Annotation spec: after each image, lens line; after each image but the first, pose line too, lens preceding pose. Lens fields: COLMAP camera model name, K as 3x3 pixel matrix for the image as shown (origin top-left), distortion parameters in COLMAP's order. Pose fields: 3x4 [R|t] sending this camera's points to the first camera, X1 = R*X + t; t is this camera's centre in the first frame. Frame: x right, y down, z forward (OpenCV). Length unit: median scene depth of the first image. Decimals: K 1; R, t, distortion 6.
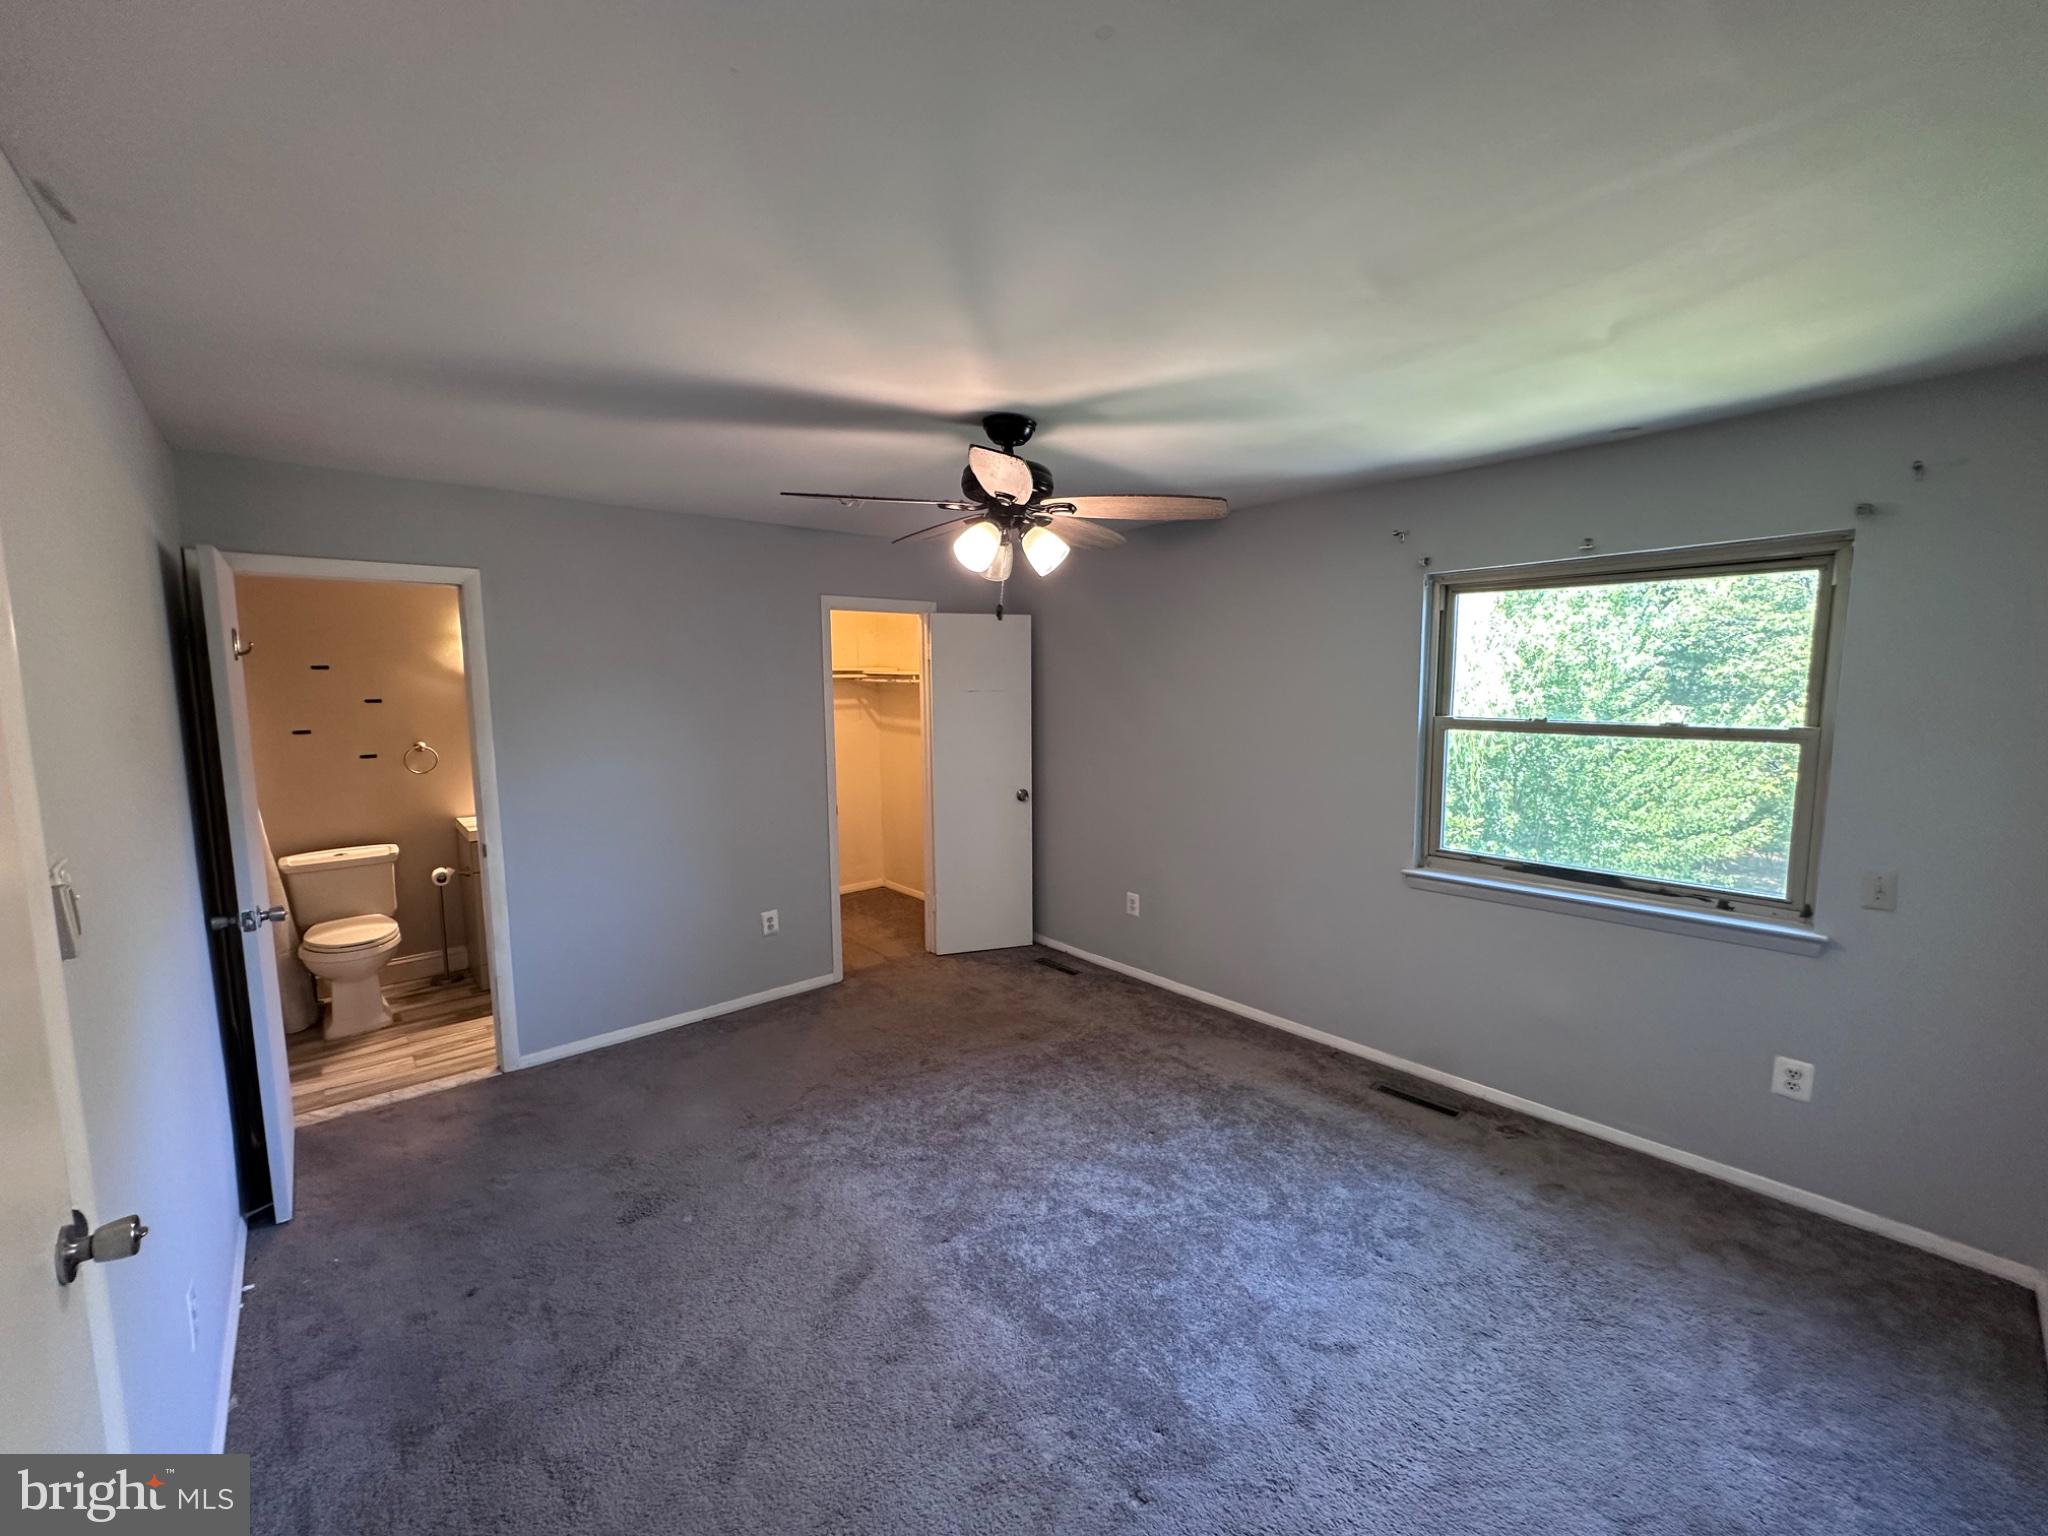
lens RADIAL K [[817.7, 0, 1024.8], [0, 817.7, 770.4], [0, 0, 1]] dist [-0.003279, 0.001353]
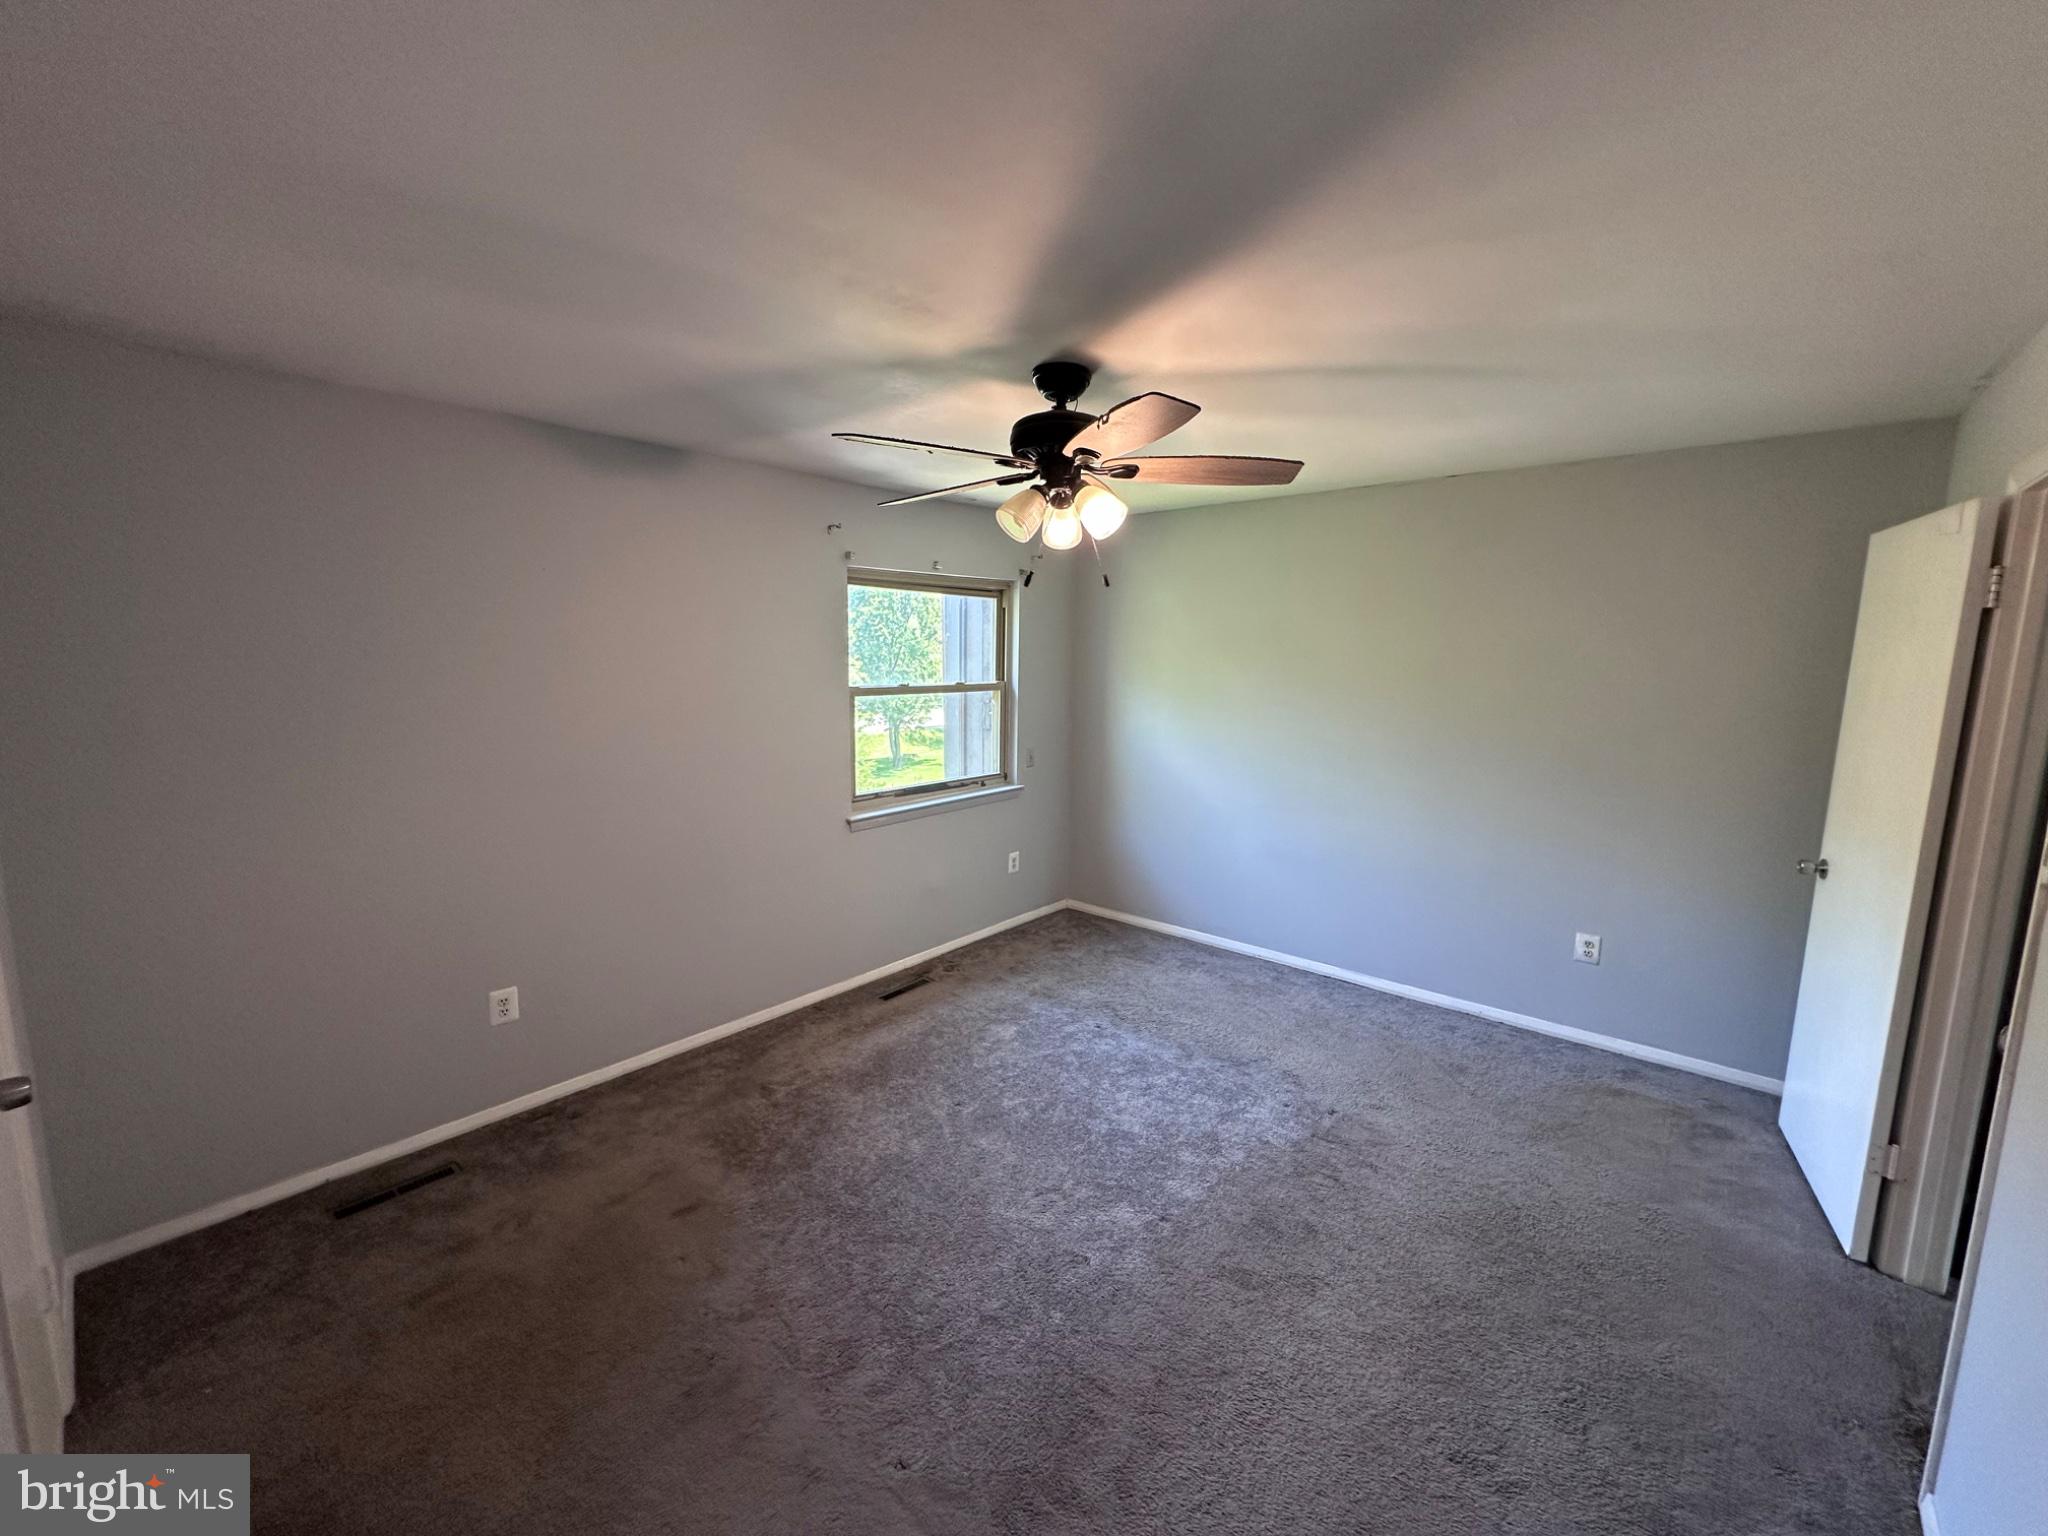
lens RADIAL K [[817.7, 0, 1020.4], [0, 817.7, 768.5], [0, 0, 1]] dist [-0.003279, 0.001353]
pose [[-0.122884, -0.119257, 0.985230, -0.750286], [0.121640, 0.983458, 0.134214, -0.079999], [-0.984938, 0.136336, -0.106345, 0.919699]]
